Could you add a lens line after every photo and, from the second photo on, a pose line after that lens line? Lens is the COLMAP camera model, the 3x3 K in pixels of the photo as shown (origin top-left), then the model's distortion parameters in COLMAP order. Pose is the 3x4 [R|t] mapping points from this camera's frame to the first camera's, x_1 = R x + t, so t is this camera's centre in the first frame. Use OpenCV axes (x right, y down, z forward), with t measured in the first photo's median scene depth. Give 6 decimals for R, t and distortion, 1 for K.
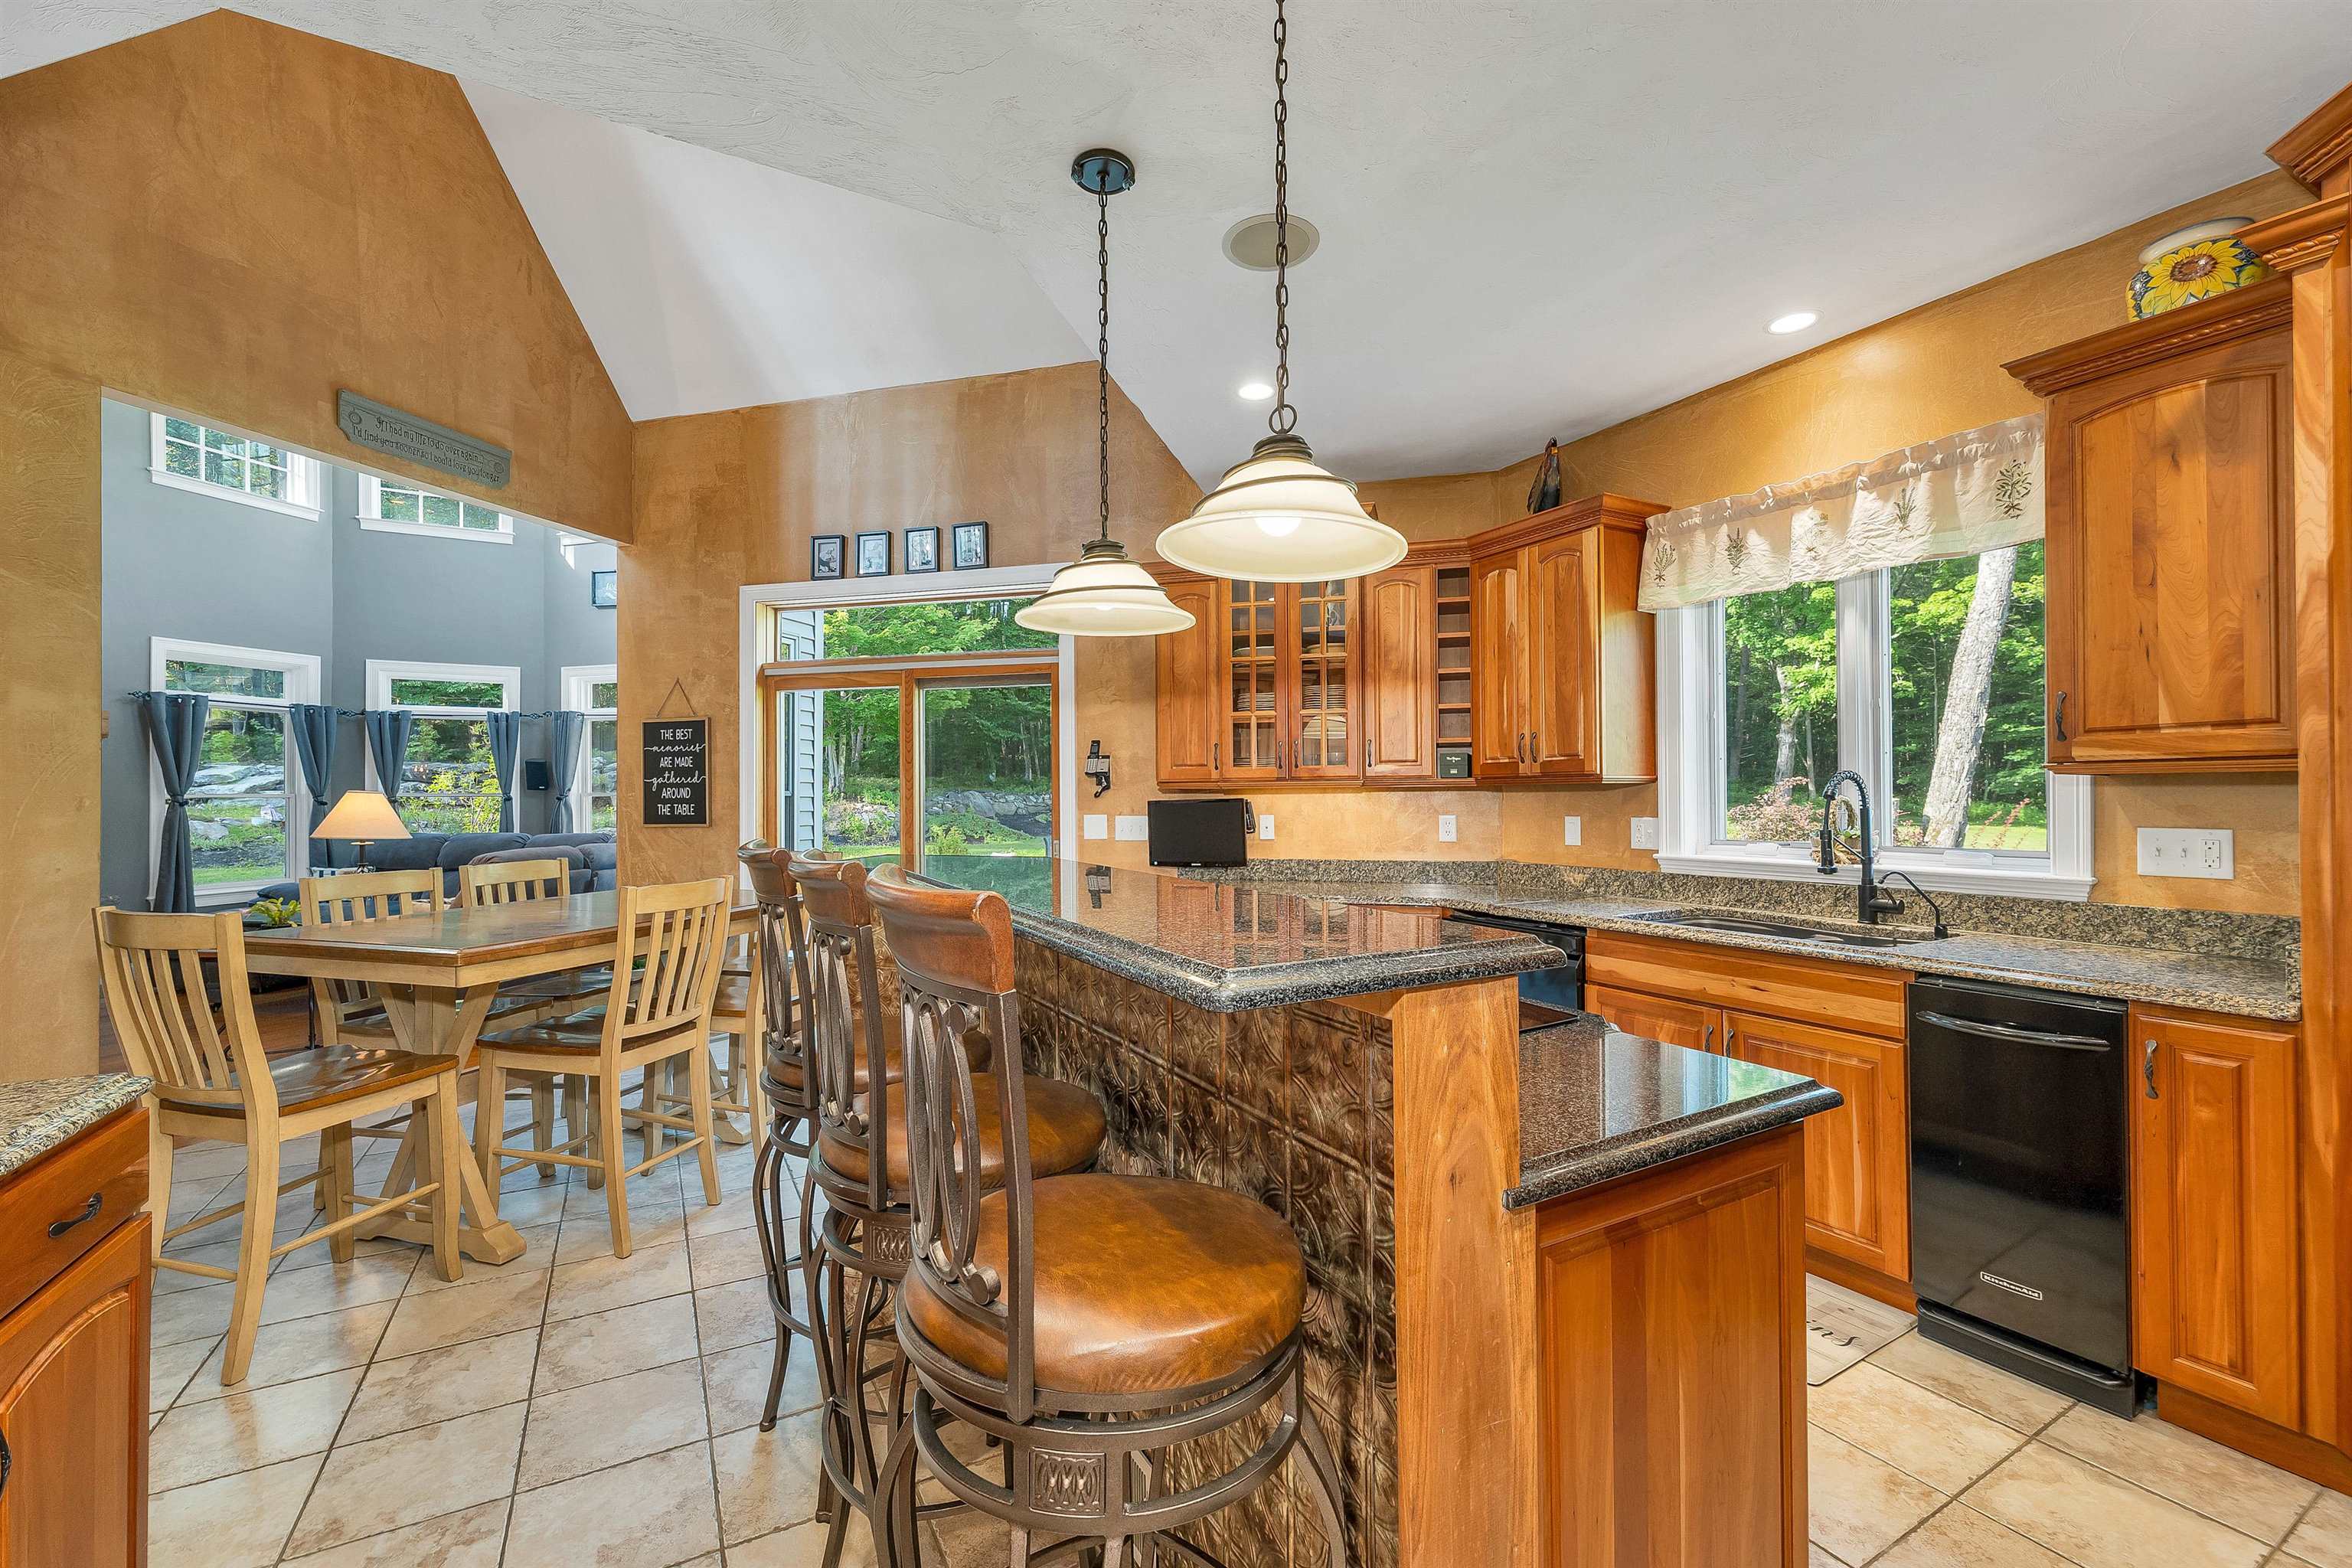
lens RADIAL K [[958.7, 0, 1187.9], [0, 958.7, 805.0], [0, 0, 1]] dist [0.001299, -0.000472]
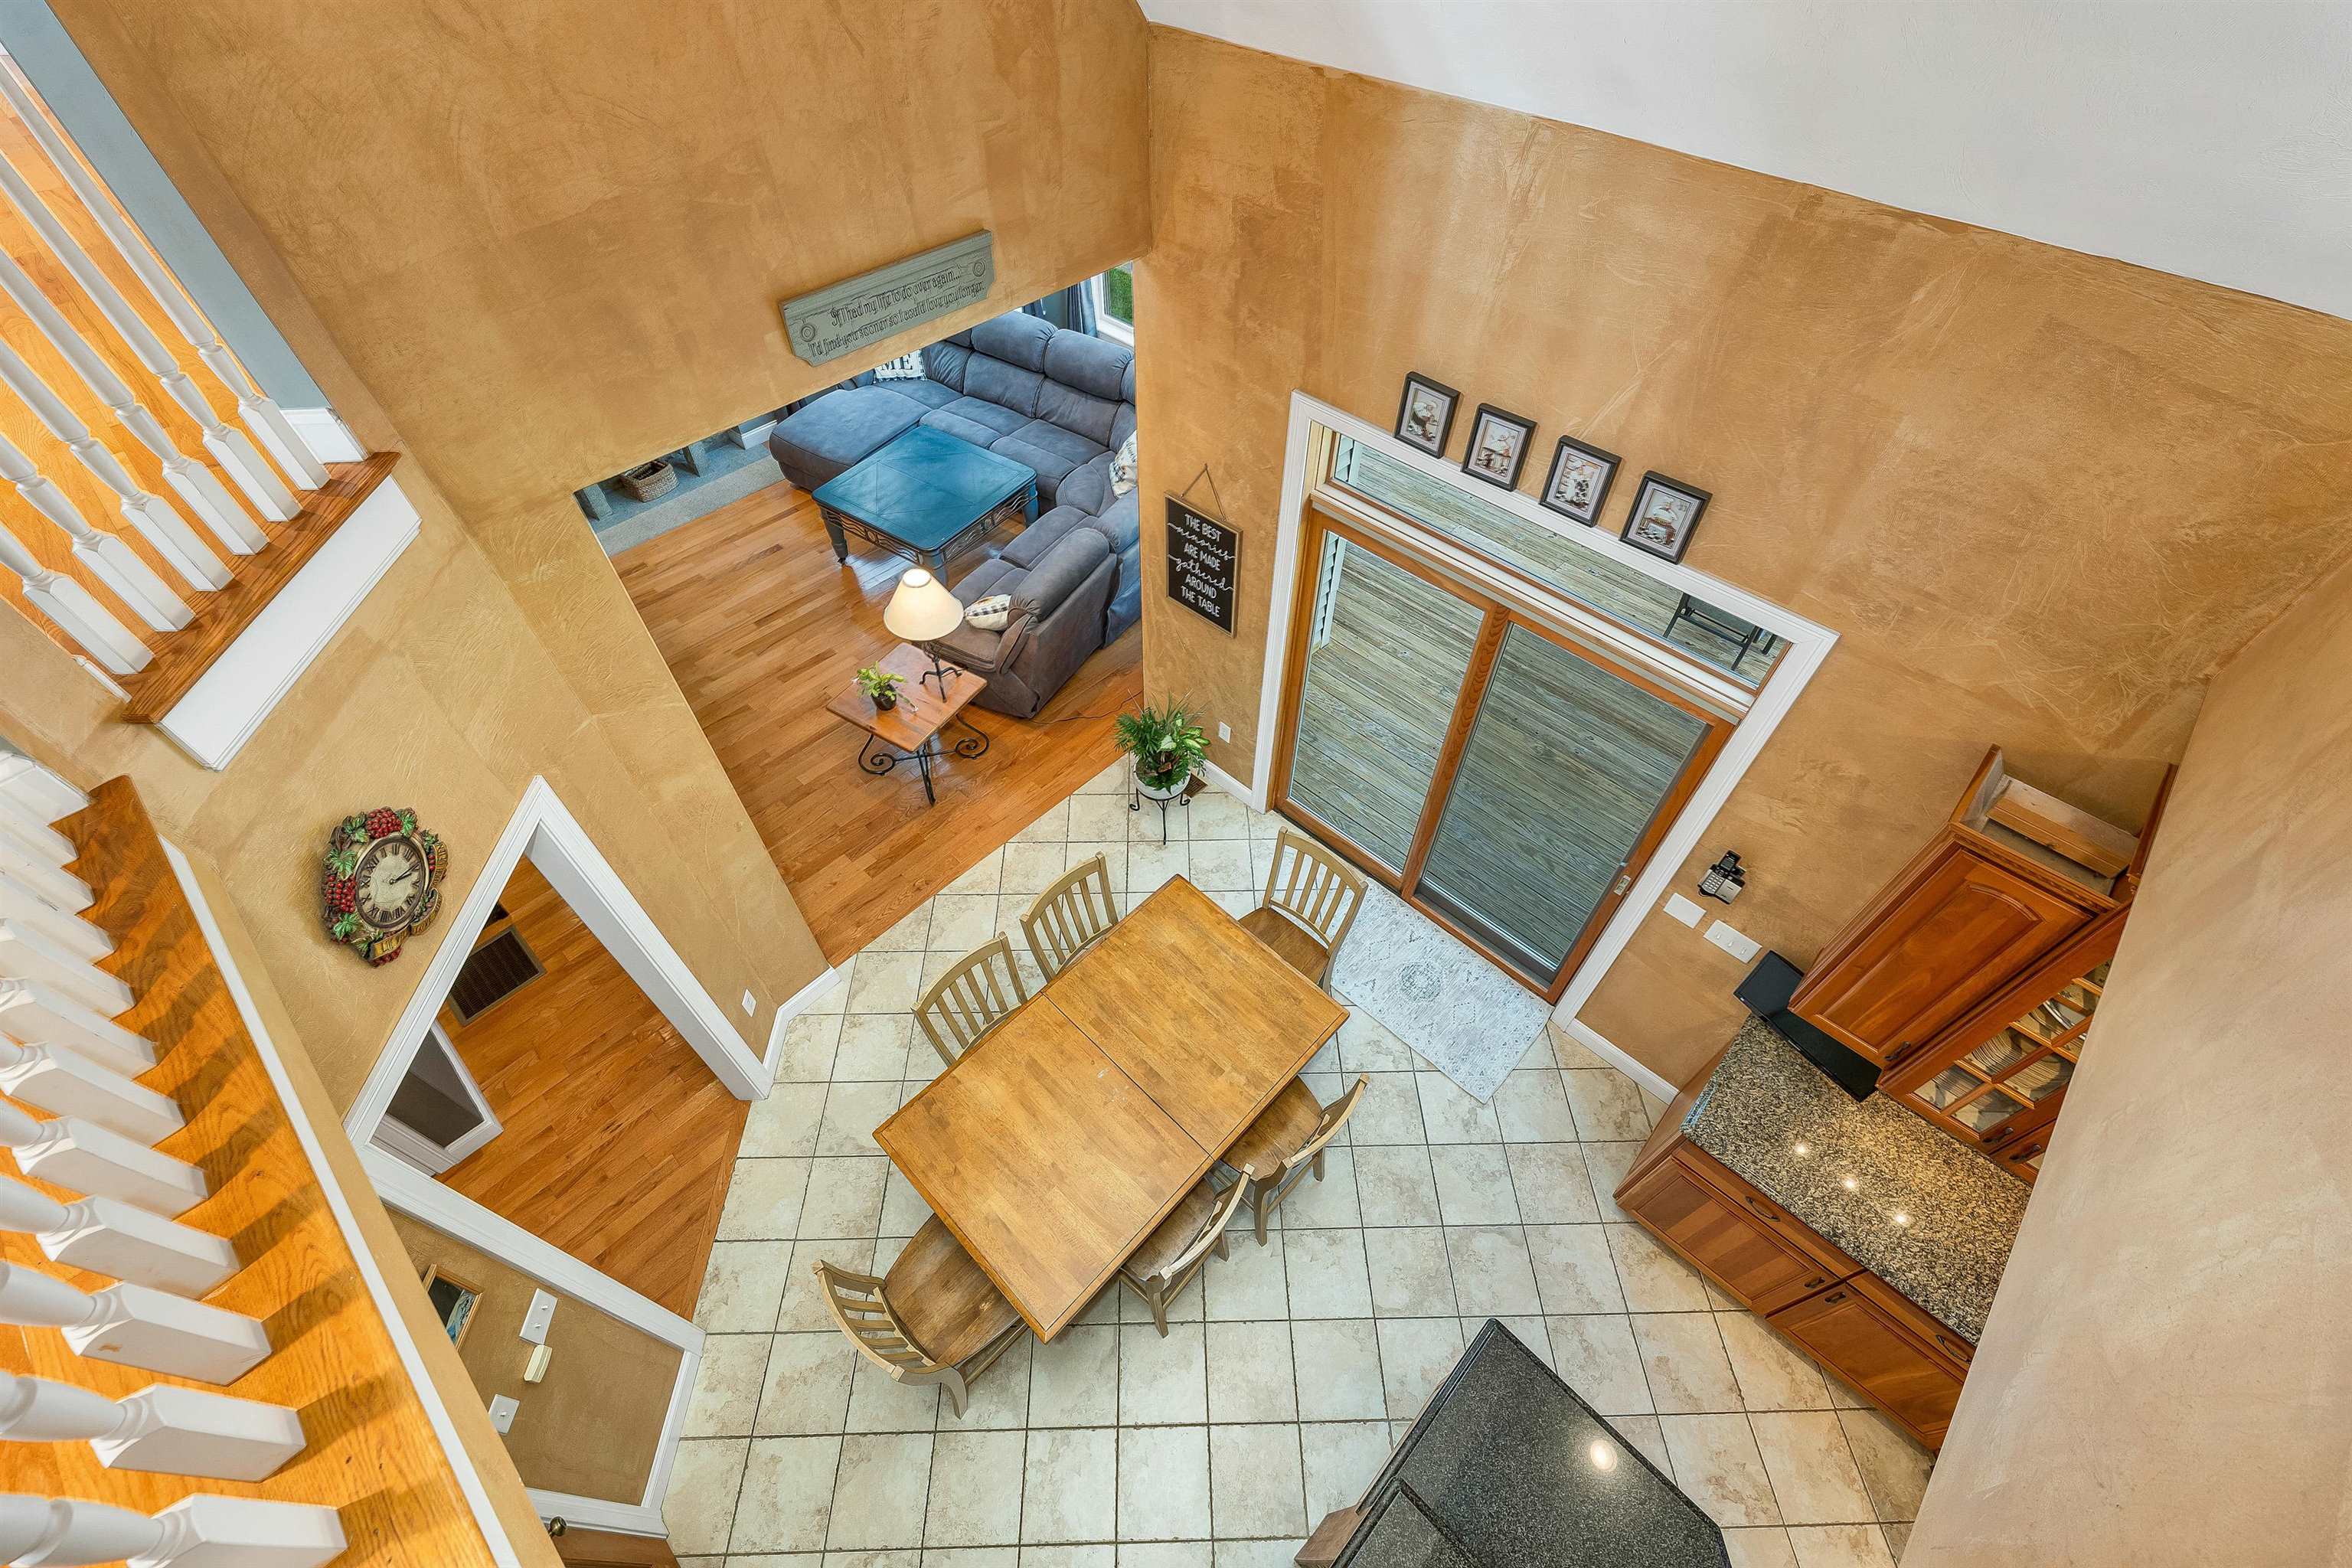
lens RADIAL K [[958.7, 0, 1187.9], [0, 958.7, 805.0], [0, 0, 1]] dist [0.001299, -0.000472]
pose [[0.880706, 0.370711, -0.294841, -0.225405], [-0.013630, 0.642046, 0.766545, -0.550614], [0.473468, -0.671082, 0.570506, 0.386245]]
